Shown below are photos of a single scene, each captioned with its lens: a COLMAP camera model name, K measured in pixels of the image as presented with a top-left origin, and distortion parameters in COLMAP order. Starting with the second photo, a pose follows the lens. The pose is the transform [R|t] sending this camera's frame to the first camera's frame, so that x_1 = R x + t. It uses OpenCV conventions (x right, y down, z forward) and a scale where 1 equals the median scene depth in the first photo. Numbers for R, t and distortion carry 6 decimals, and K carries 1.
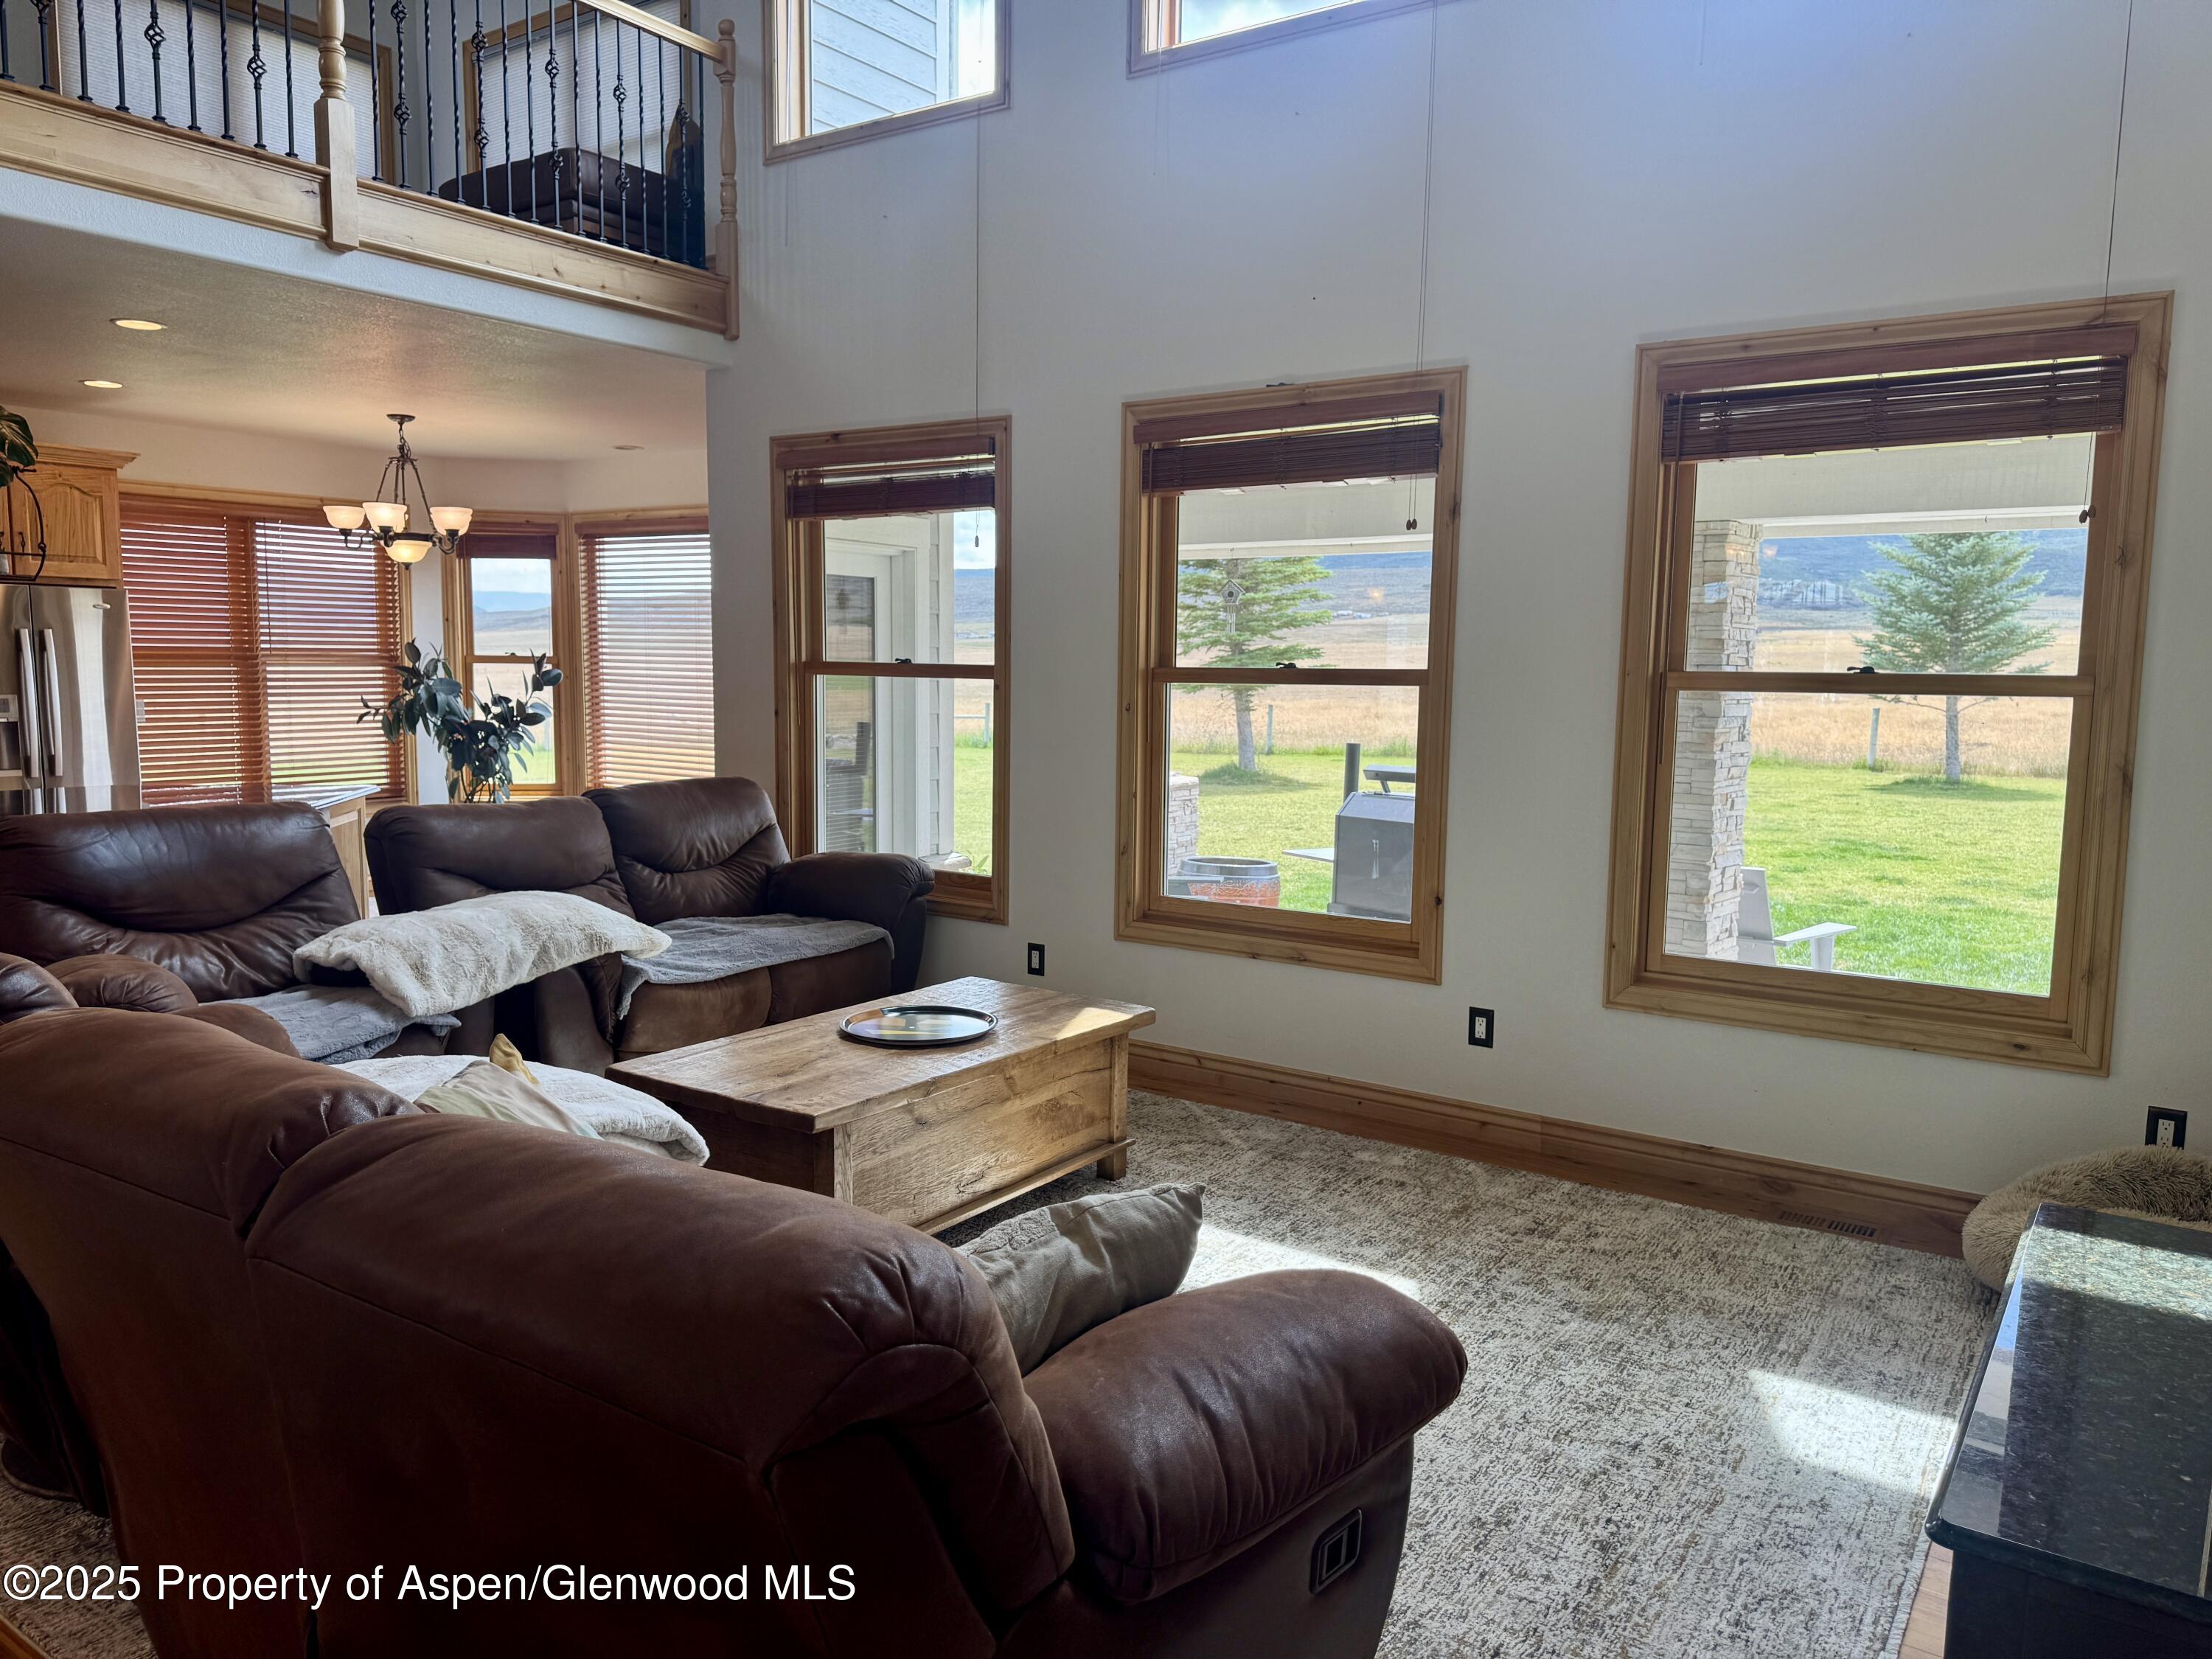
lens RADIAL K [[1560.2, 0, 1114.4], [0, 1560.2, 826.4], [0, 0, 1]] dist [0.058471, -0.068154]
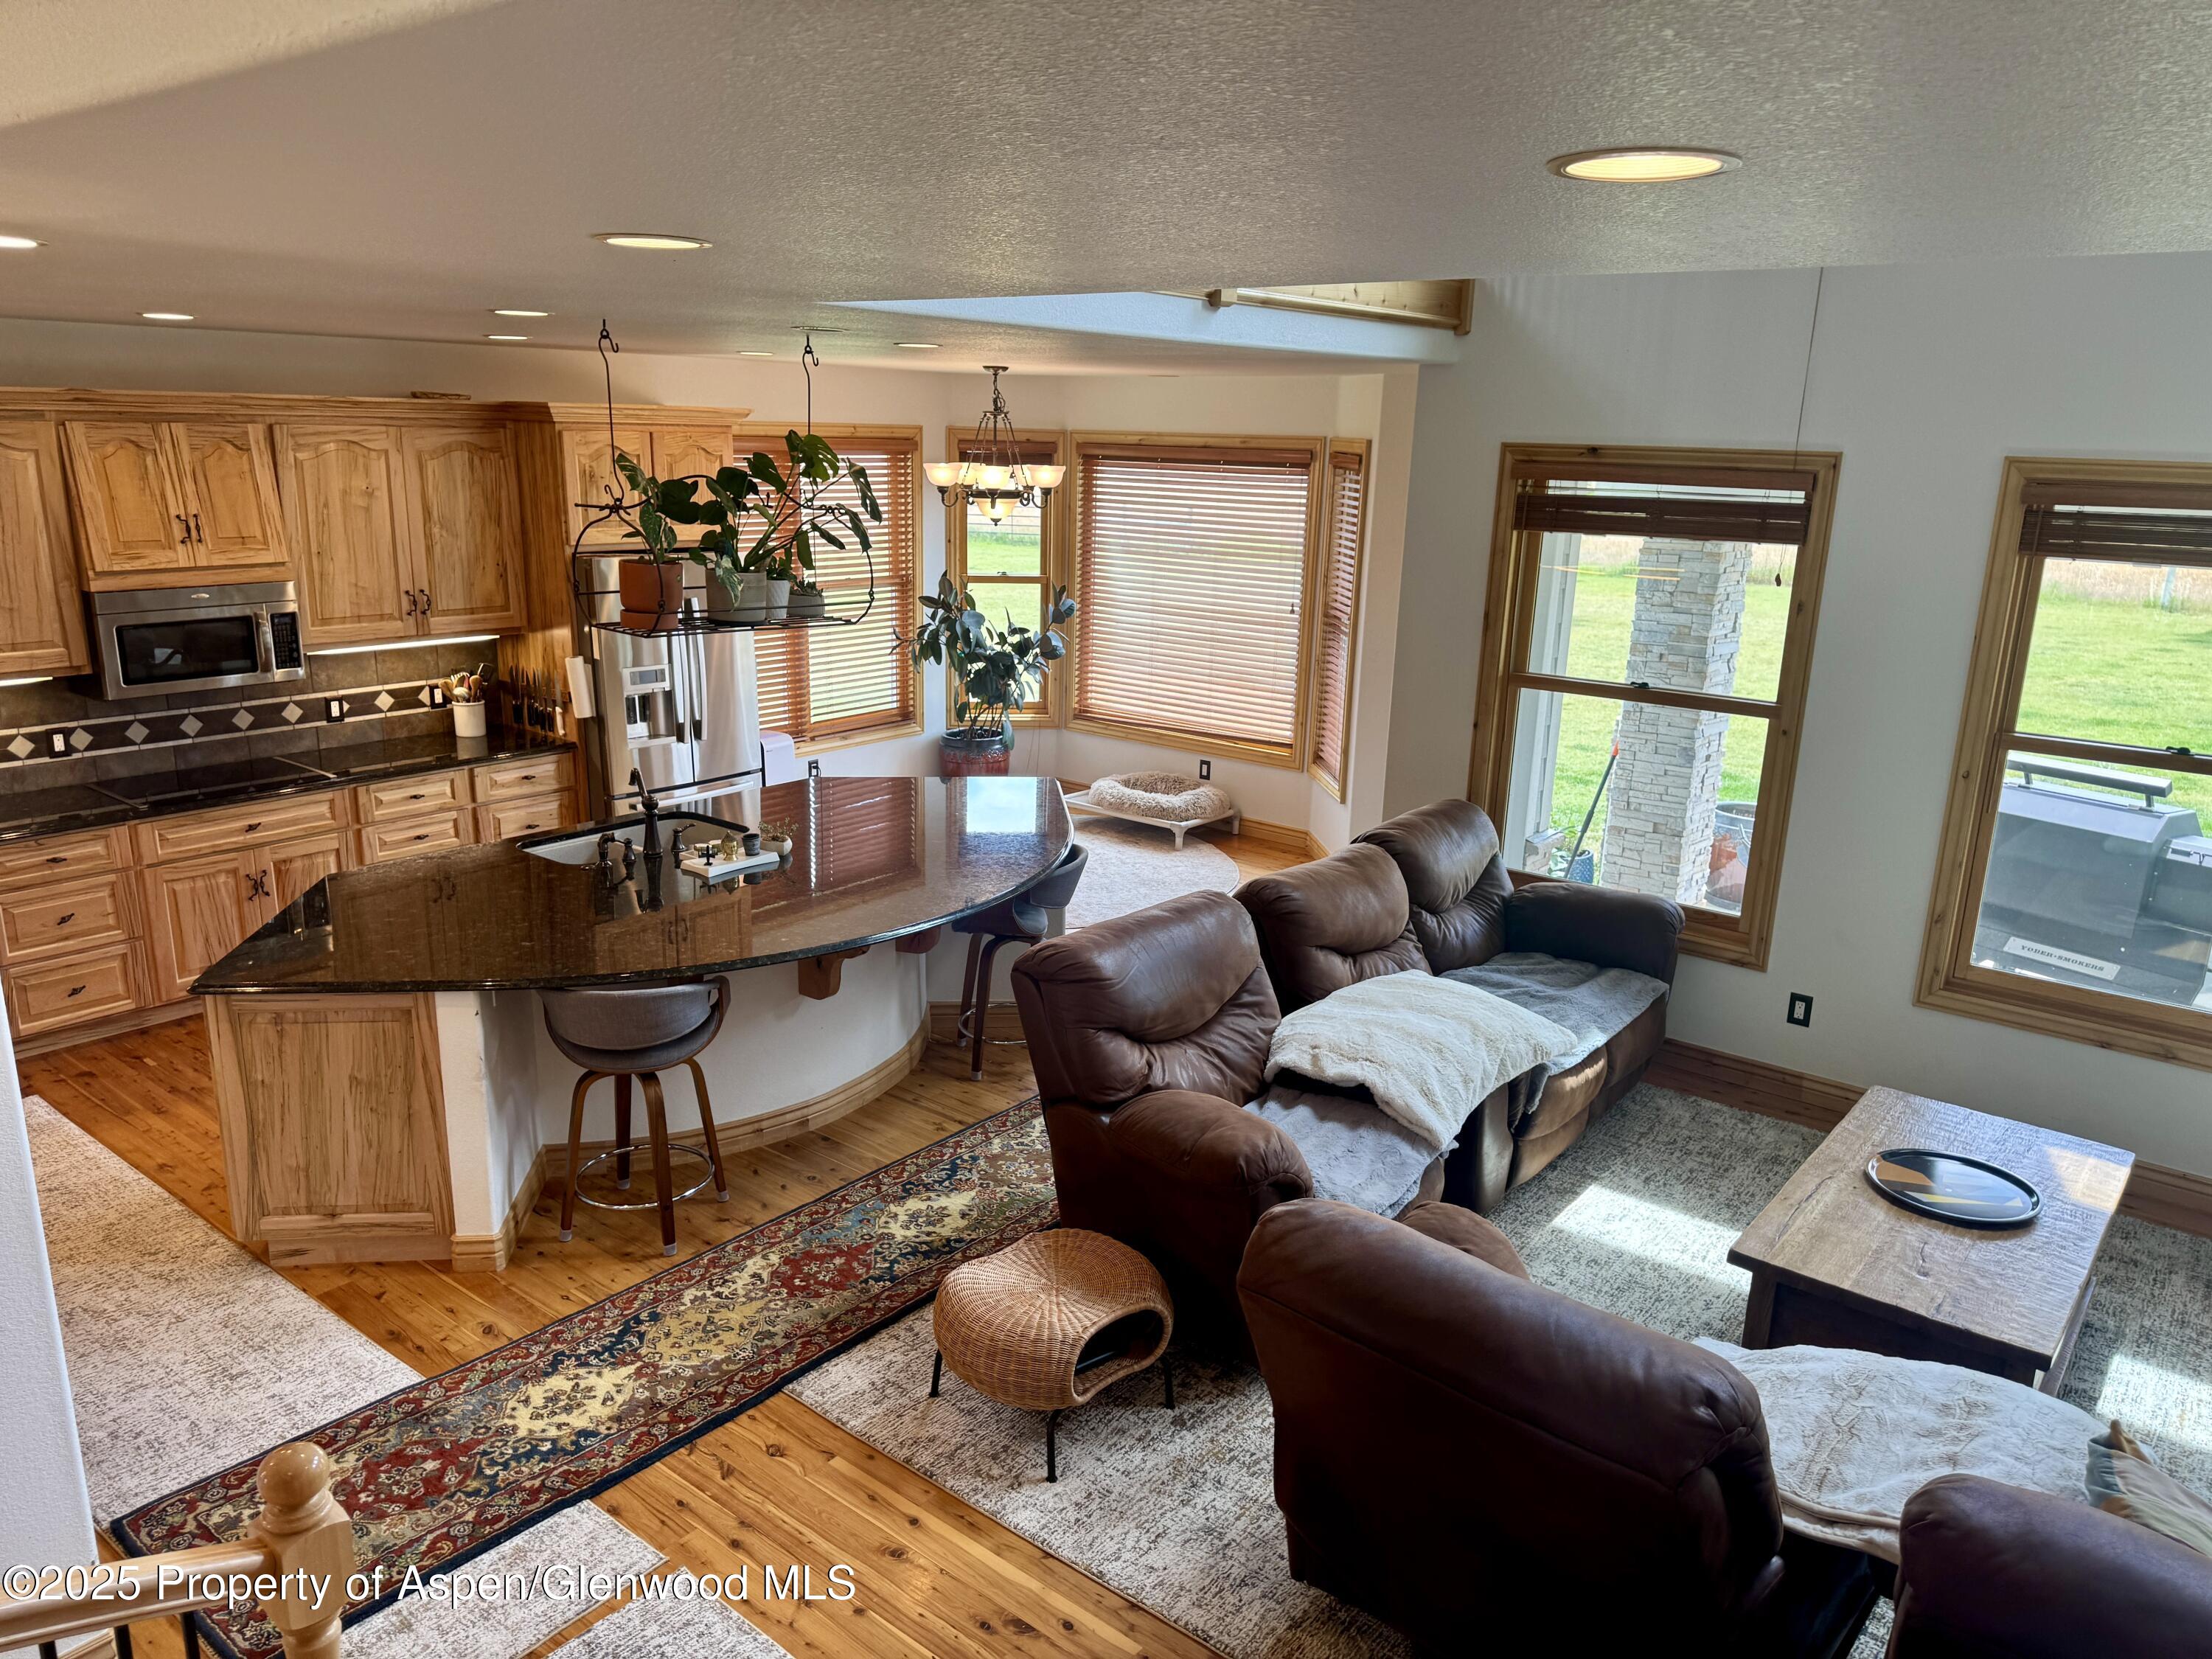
lens RADIAL K [[1560.2, 0, 1095.1], [0, 1560.2, 841.6], [0, 0, 1]] dist [0.058471, -0.068154]
pose [[0.996803, 0.031579, -0.073399, -0.479483], [-0.019910, 0.987778, 0.154589, -0.186282], [0.077384, -0.152634, 0.985249, -0.002909]]
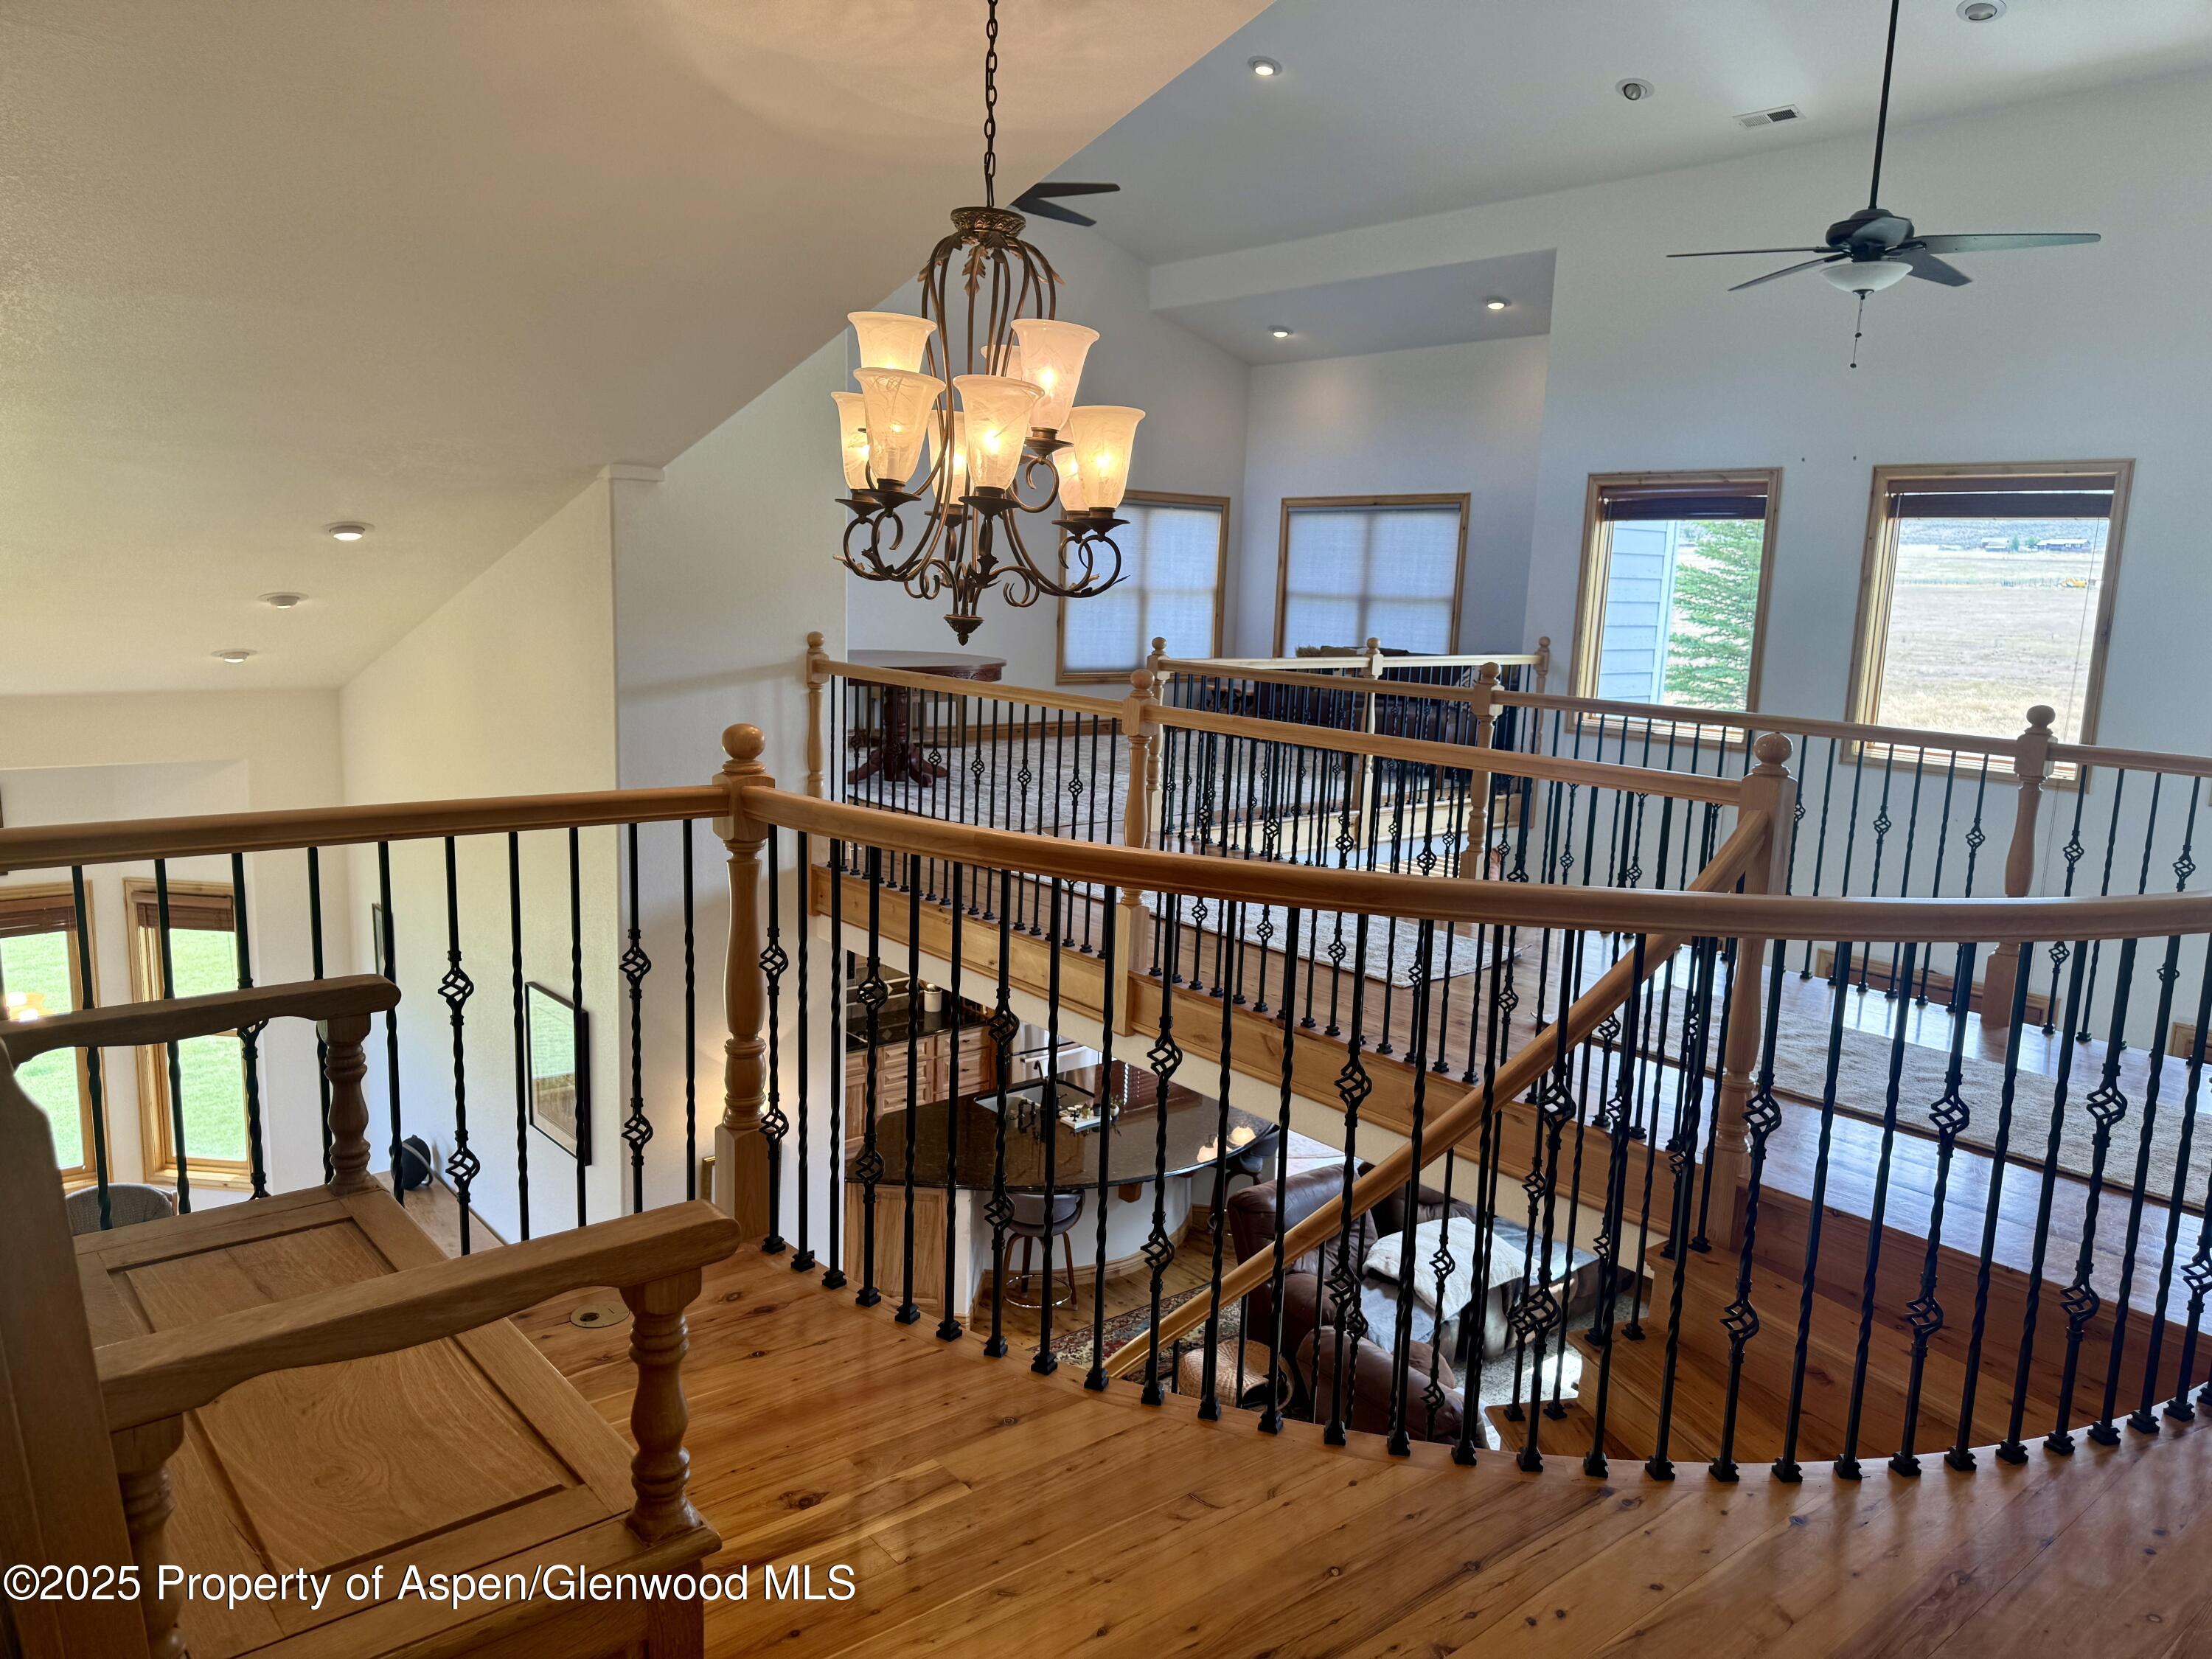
lens RADIAL K [[1560.2, 0, 1102.3], [0, 1560.2, 825.1], [0, 0, 1]] dist [0.058471, -0.068154]
pose [[0.963504, 0.066769, -0.259232, -0.309894], [-0.054699, 0.997068, 0.053507, -0.468411], [0.262045, -0.037375, 0.964332, -0.812323]]
